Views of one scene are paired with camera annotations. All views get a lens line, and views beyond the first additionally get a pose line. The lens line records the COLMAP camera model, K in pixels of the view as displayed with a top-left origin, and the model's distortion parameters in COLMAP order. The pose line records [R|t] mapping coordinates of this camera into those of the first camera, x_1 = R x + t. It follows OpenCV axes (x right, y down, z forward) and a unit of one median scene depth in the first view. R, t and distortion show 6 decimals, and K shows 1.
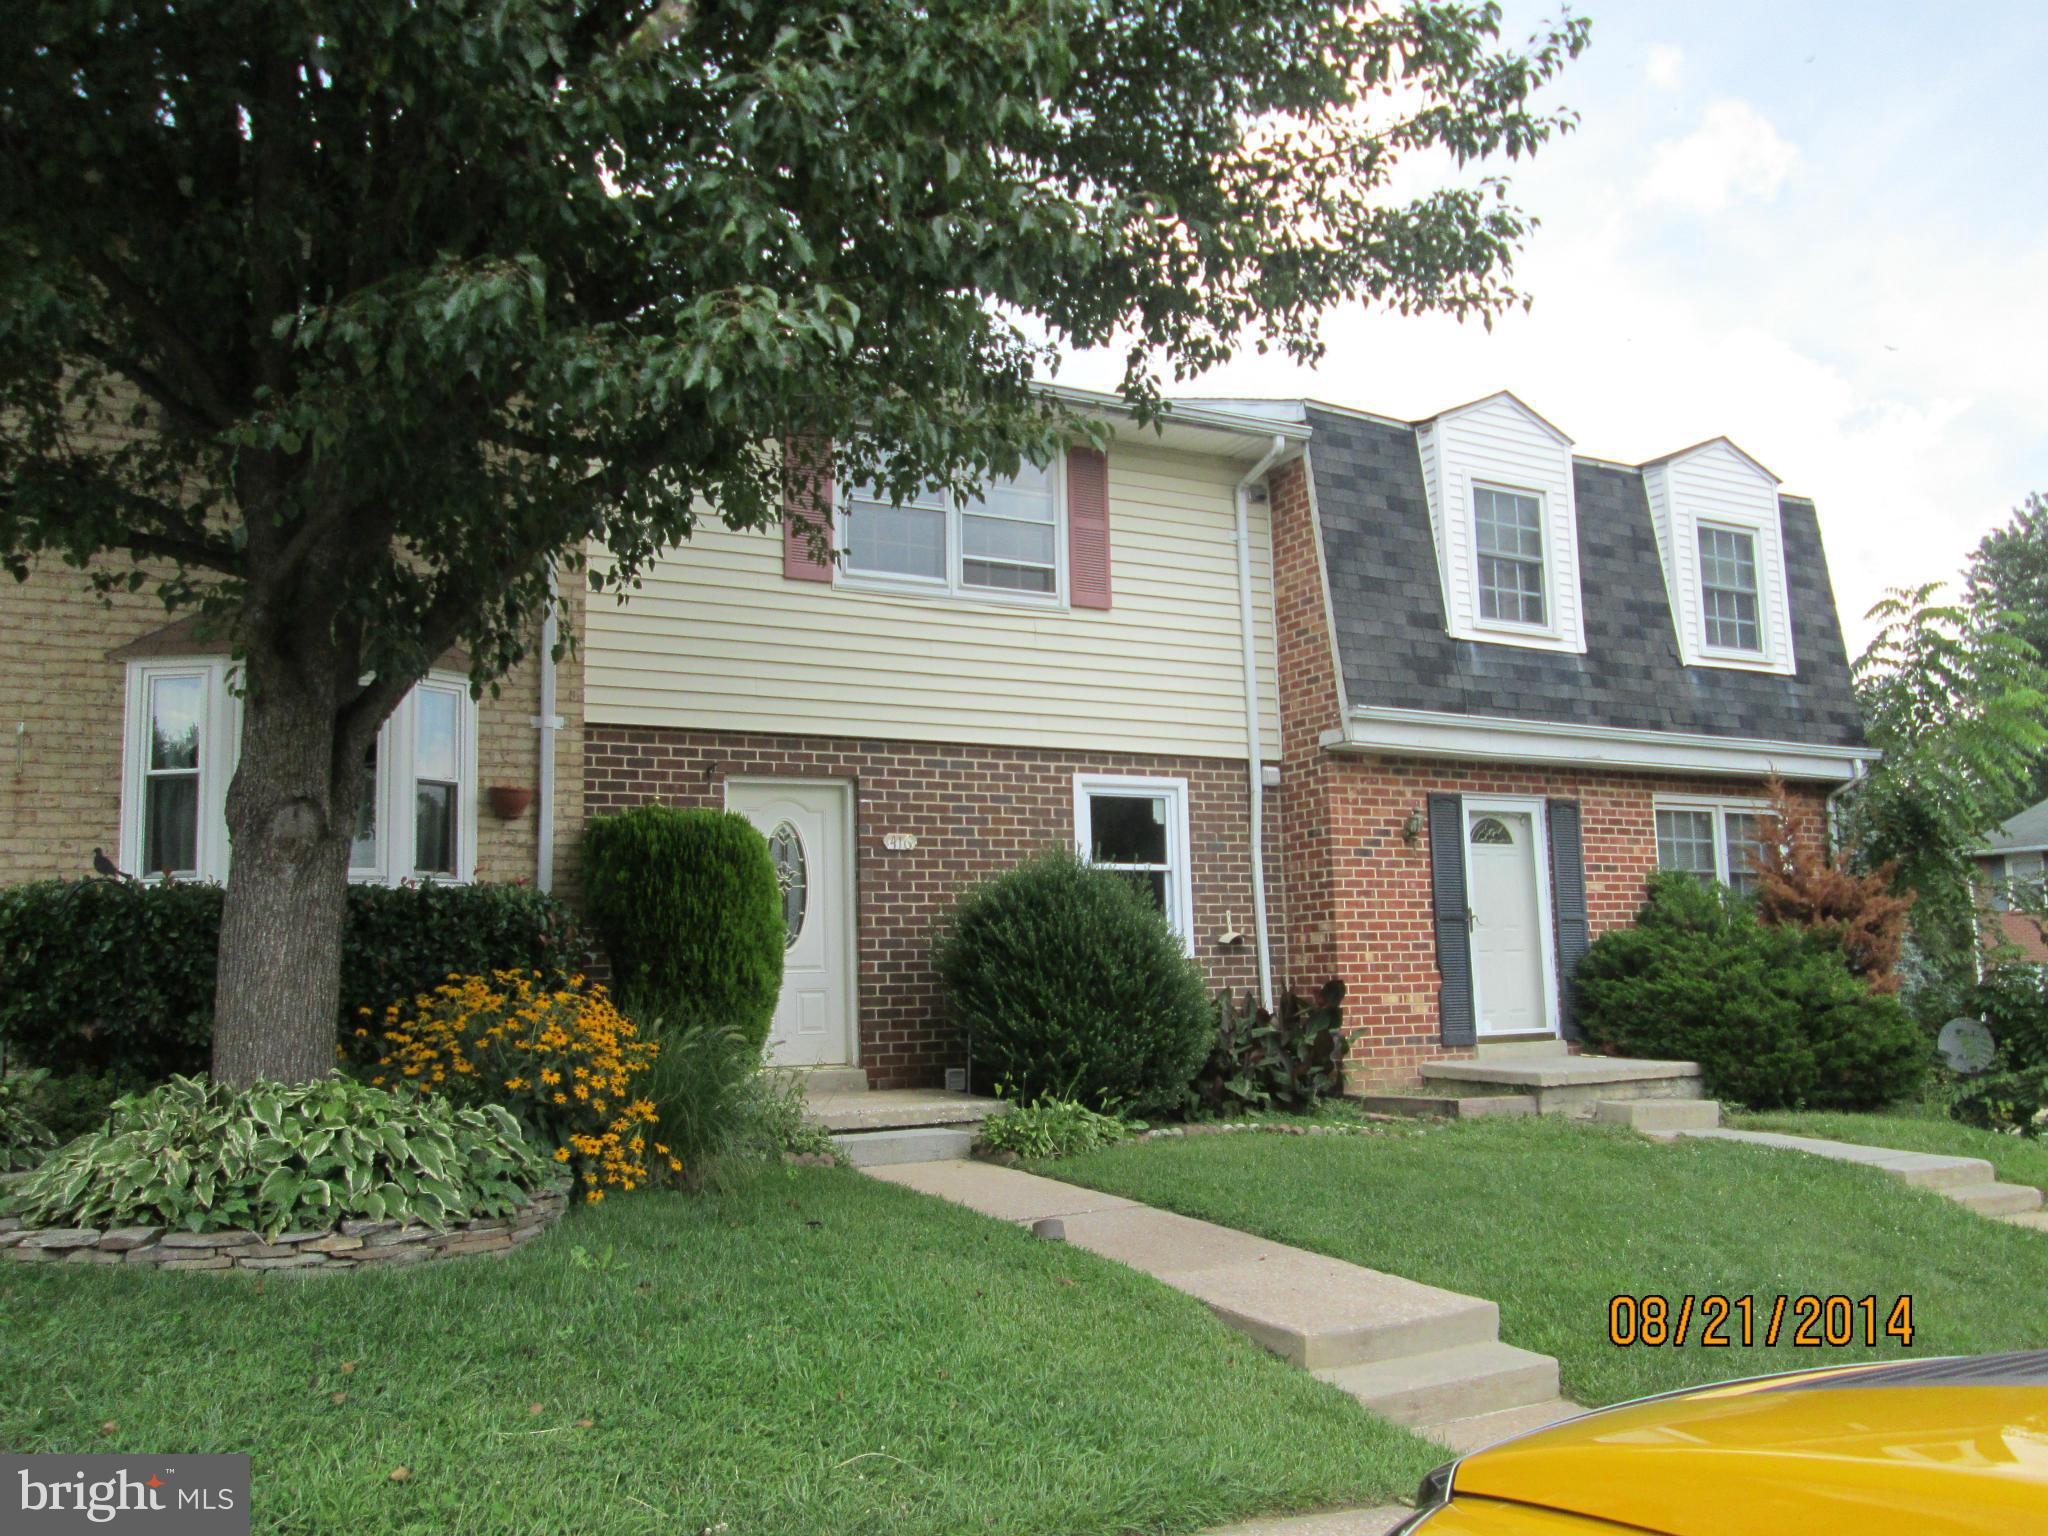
lens RADIAL K [[1705.2, 0, 1024.0], [0, 1705.2, 768.0], [0, 0, 1]] dist [-0.034753, -0.003193]
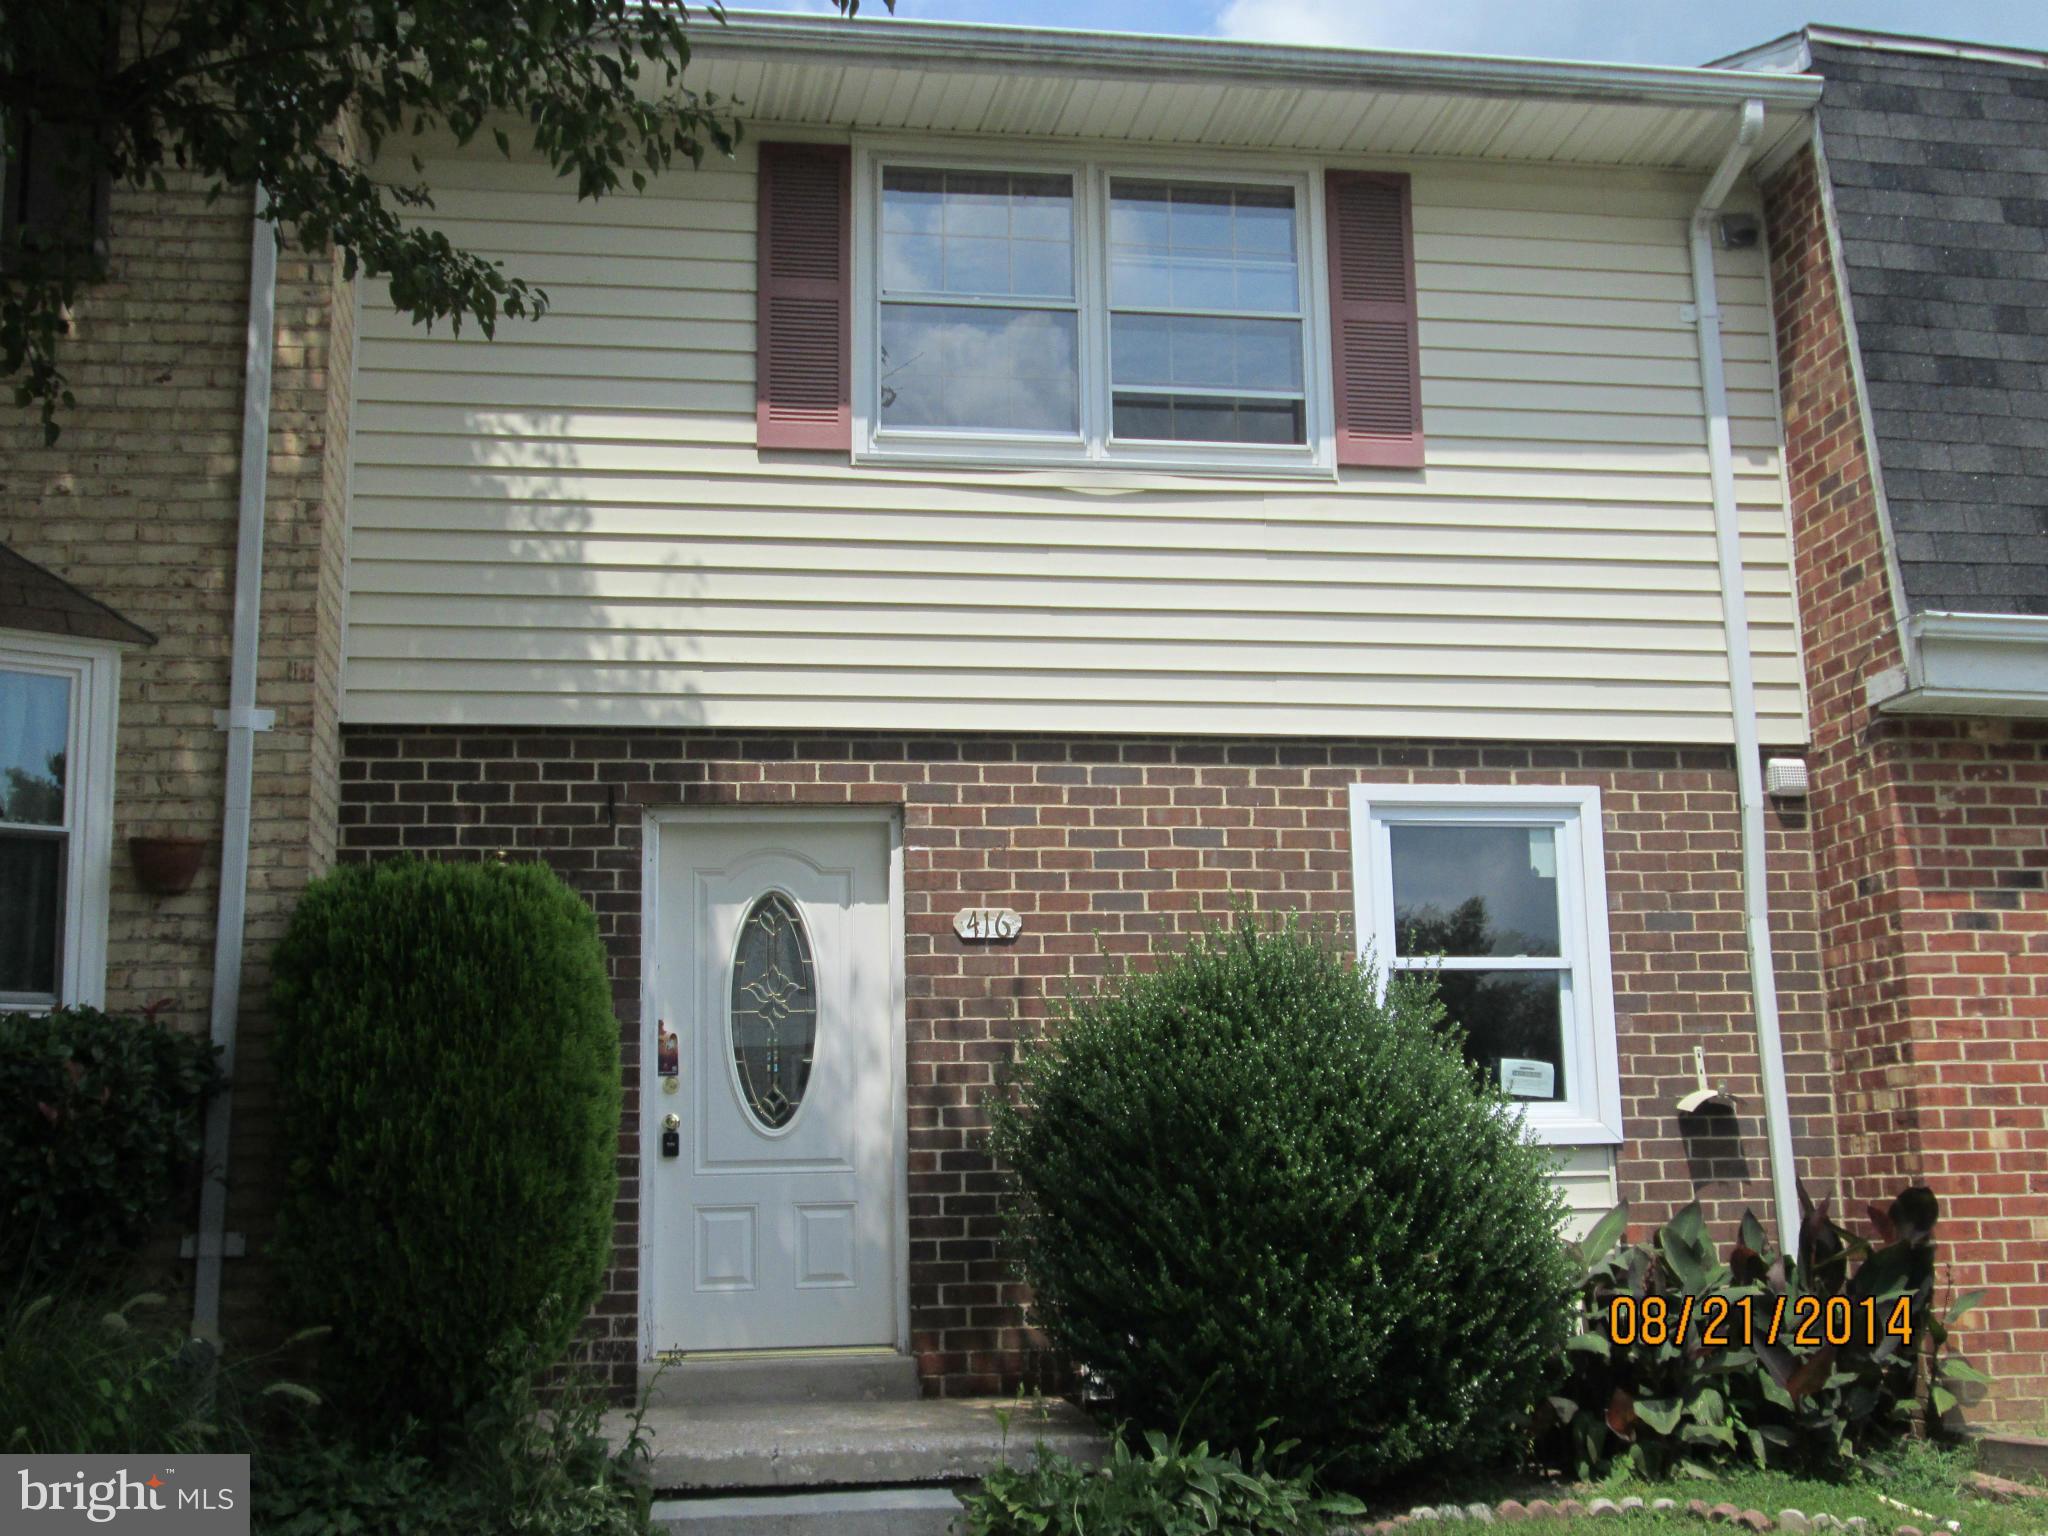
lens RADIAL K [[2407.5, 0, 1023.7], [0, 2407.5, 741.9], [0, 0, 1]] dist [0.058532, -0.239376]
pose [[0.945519, -0.056848, -0.320566, 0.167189], [0.039240, 0.997358, -0.061128, 0.030403], [0.323194, 0.045218, 0.945252, 0.264893]]
